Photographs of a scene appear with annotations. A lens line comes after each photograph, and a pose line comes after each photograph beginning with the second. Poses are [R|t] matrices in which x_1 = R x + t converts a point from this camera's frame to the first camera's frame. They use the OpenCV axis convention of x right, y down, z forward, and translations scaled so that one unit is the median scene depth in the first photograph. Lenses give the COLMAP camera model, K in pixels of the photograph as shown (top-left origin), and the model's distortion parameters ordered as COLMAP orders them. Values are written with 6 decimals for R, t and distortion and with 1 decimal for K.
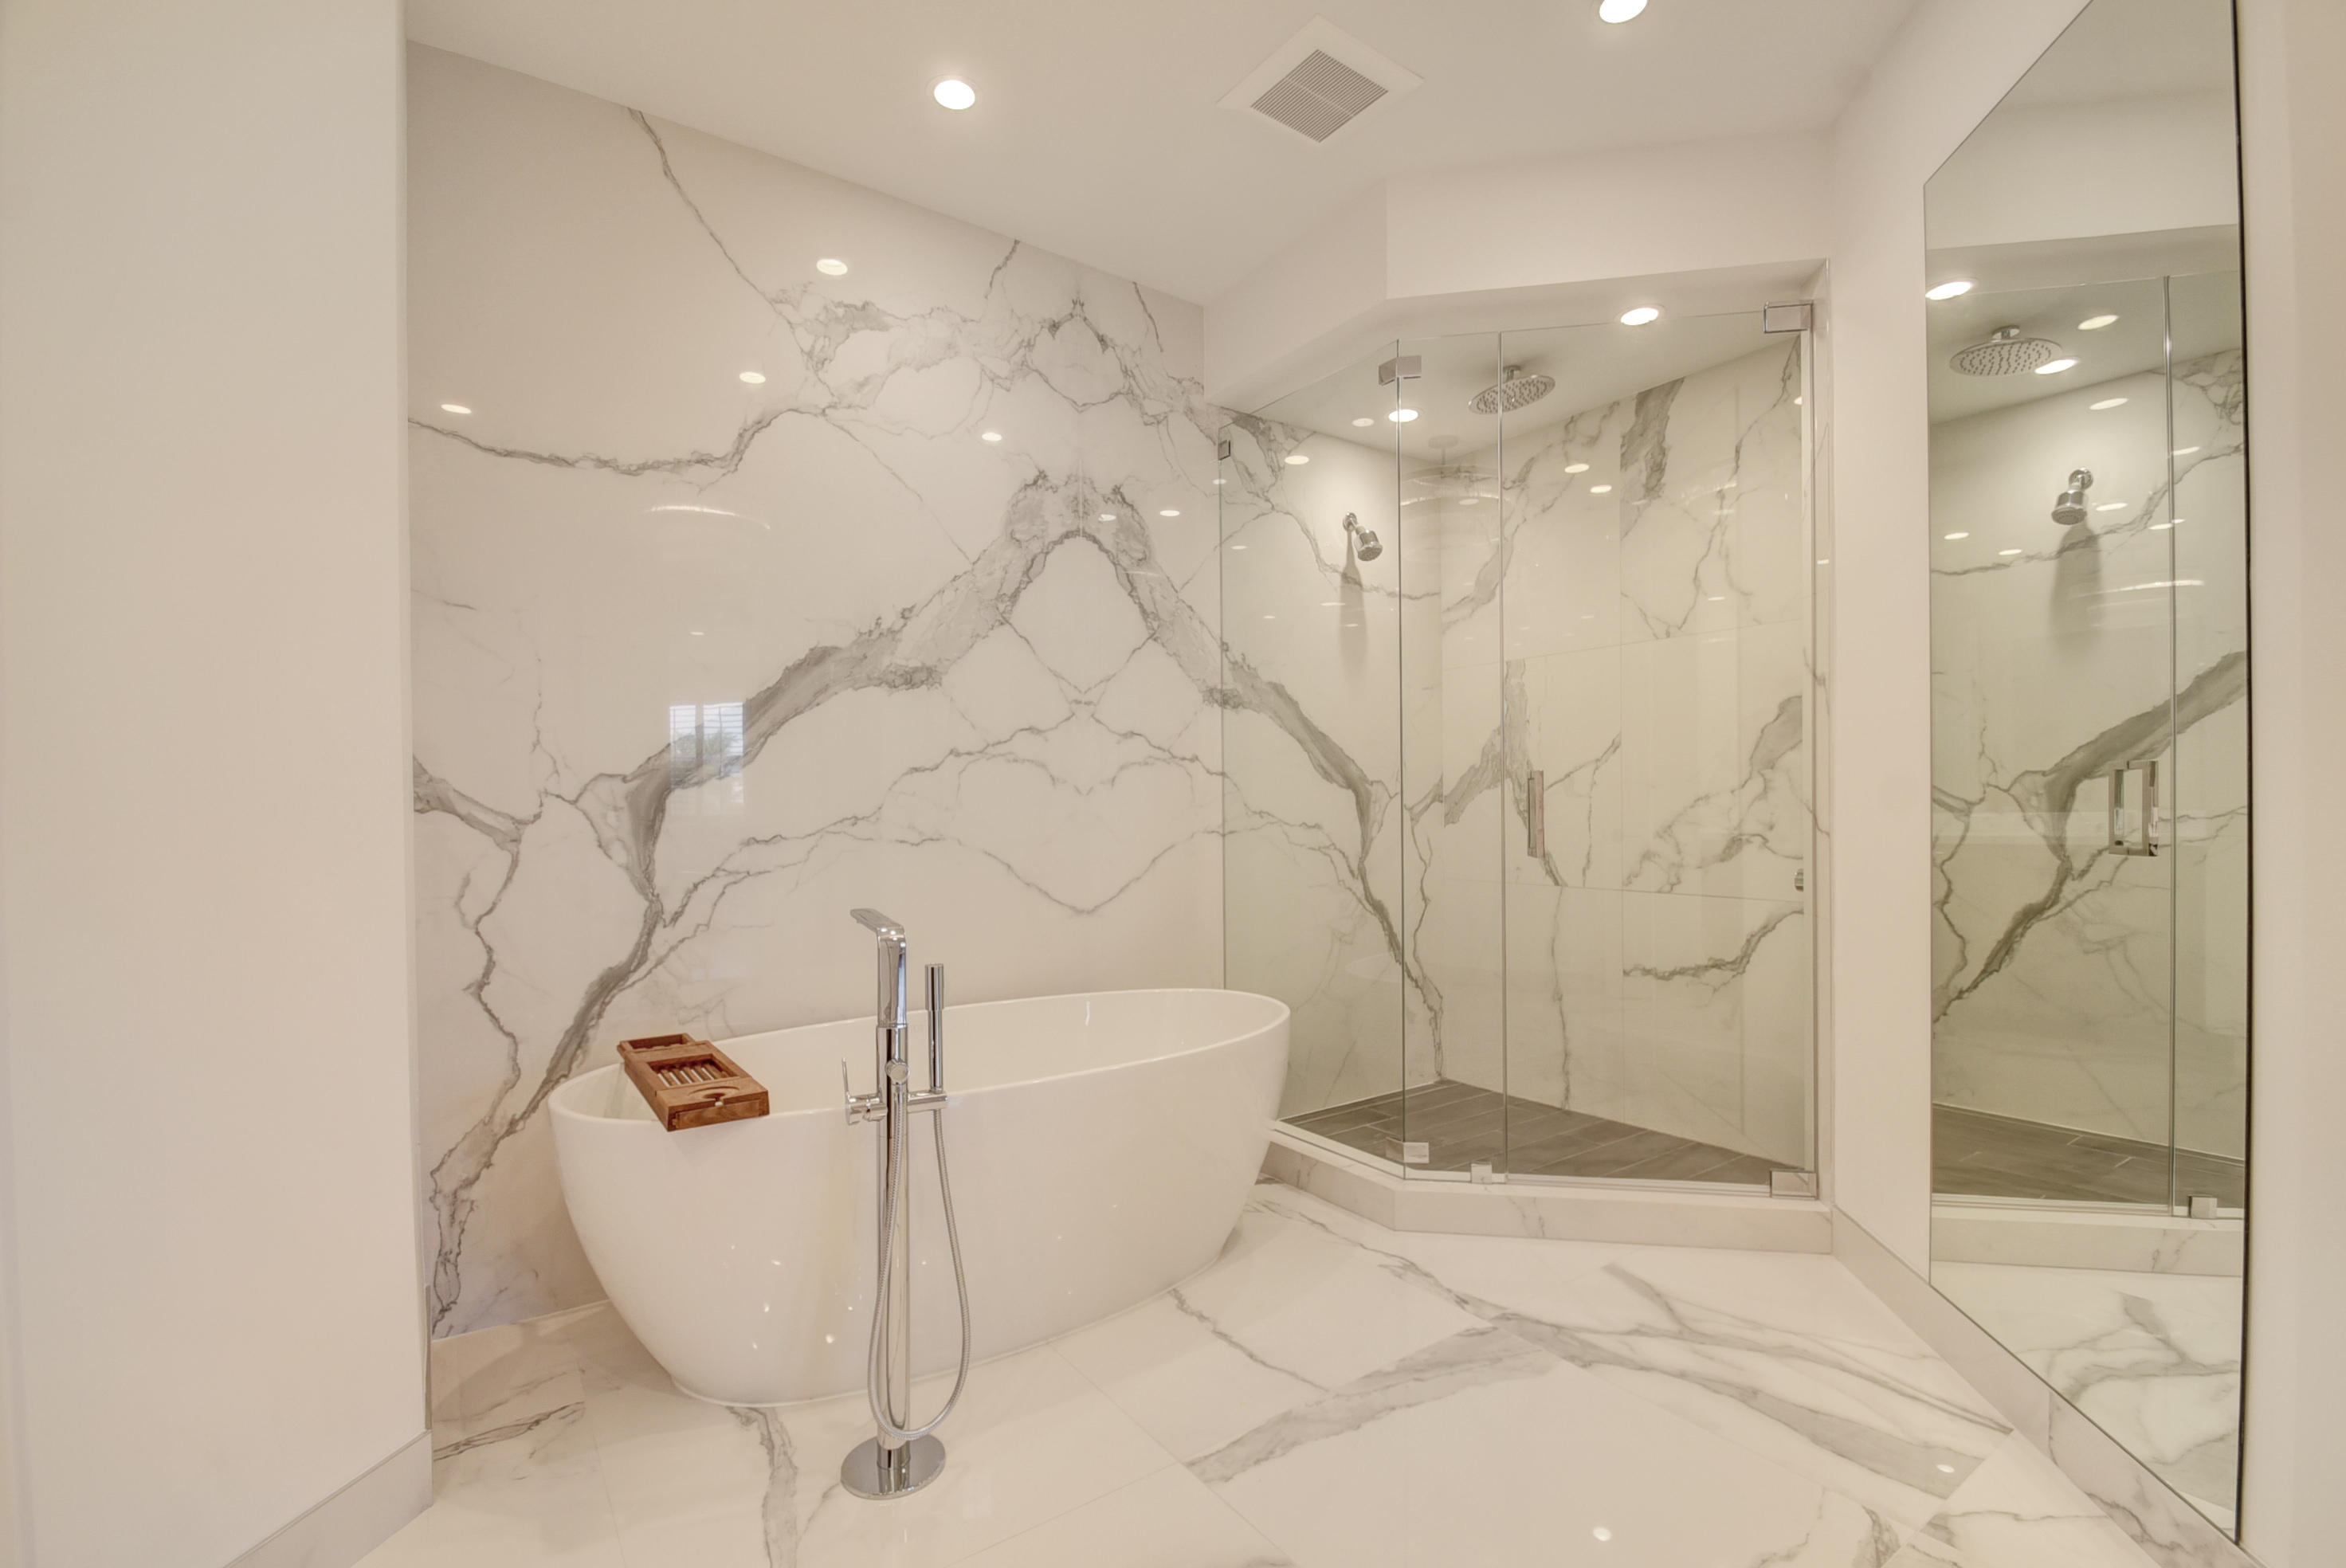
lens RADIAL K [[1029.9, 0, 1169.0], [0, 1029.9, 812.9], [0, 0, 1]] dist [0.012464, -0.015683]
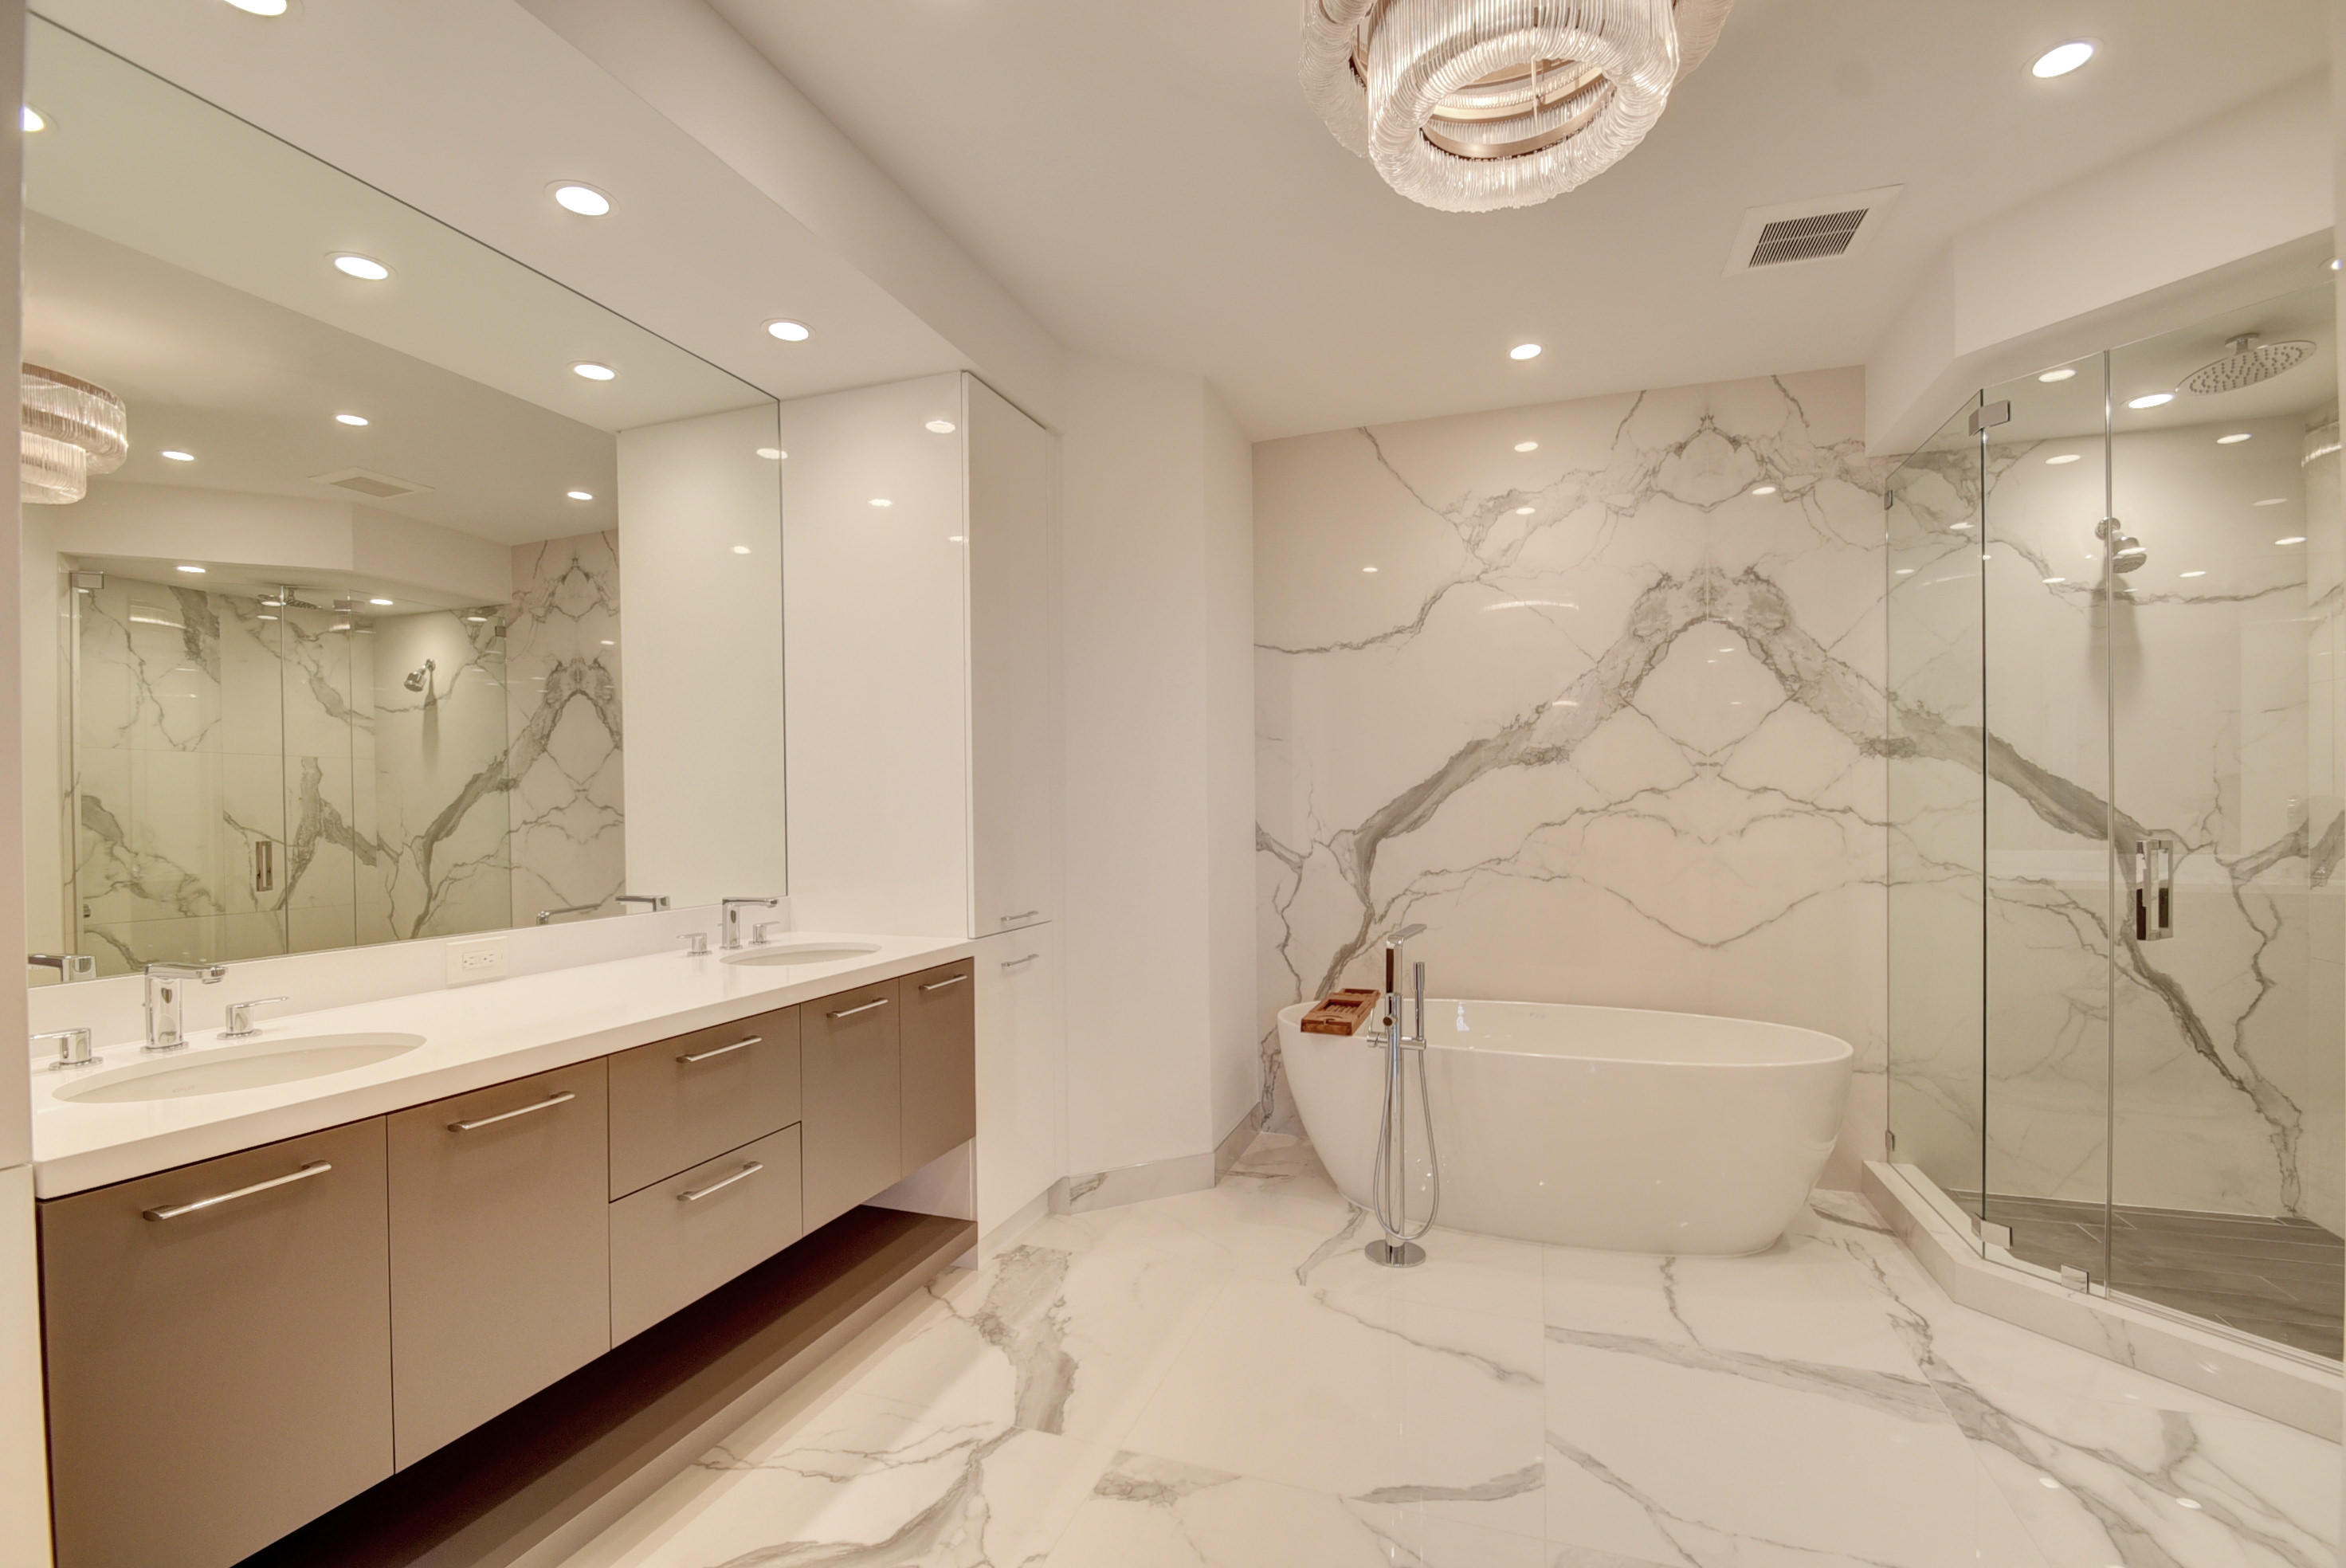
lens RADIAL K [[1029.9, 0, 1169.0], [0, 1029.9, 812.9], [0, 0, 1]] dist [0.012464, -0.015683]
pose [[0.575345, 0.008684, -0.817864, 0.535540], [-0.002933, 0.999959, 0.008553, -0.063186], [0.817905, -0.002522, 0.575347, -0.164649]]
